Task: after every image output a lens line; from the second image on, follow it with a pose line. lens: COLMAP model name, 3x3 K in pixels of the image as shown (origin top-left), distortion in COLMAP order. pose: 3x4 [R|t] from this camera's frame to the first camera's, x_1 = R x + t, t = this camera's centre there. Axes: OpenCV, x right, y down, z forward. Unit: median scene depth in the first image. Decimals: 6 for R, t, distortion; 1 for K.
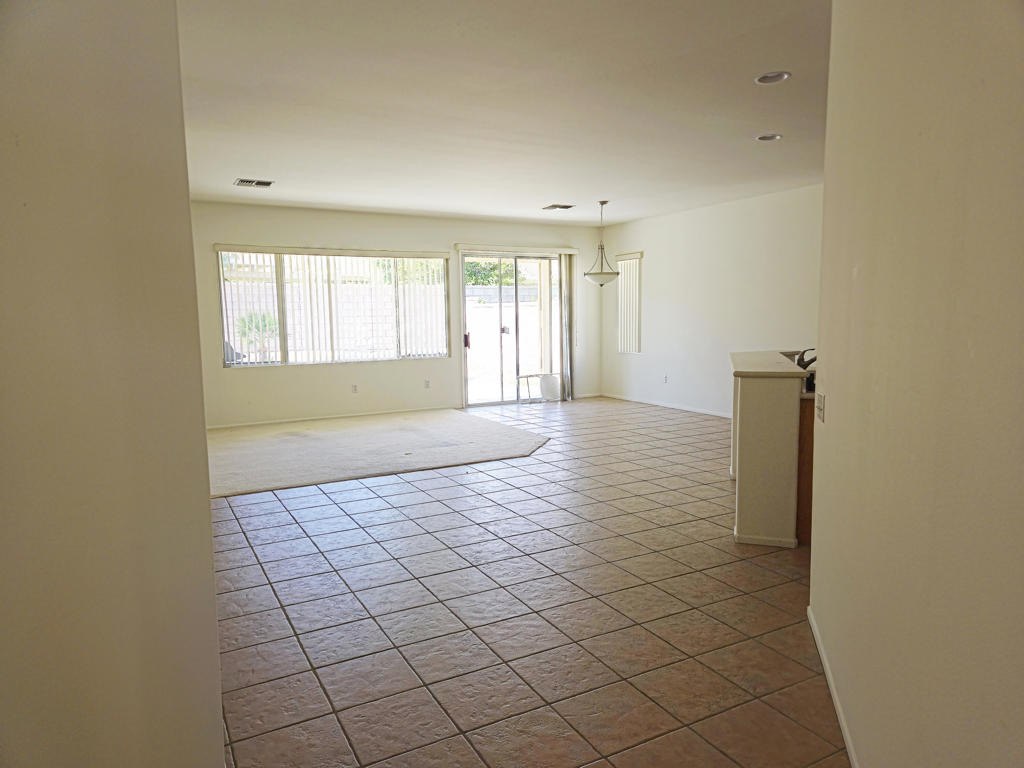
lens RADIAL K [[688.6, 0, 512.0], [0, 688.6, 384.0], [0, 0, 1]] dist [0.092421, -0.086596]
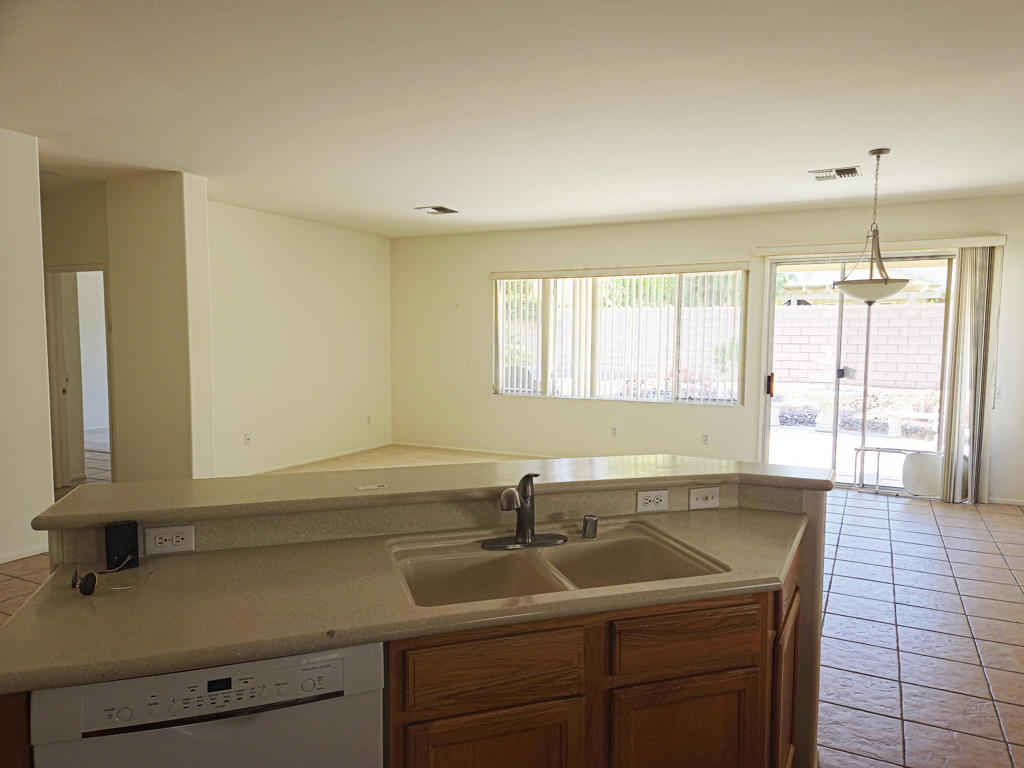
lens RADIAL K [[688.6, 0, 512.0], [0, 688.6, 384.0], [0, 0, 1]] dist [0.092421, -0.086596]
pose [[0.570612, 0.074410, -0.817842, 0.388284], [-0.099404, 0.994822, 0.021158, -0.056627], [0.815181, 0.069223, 0.575054, 0.409155]]
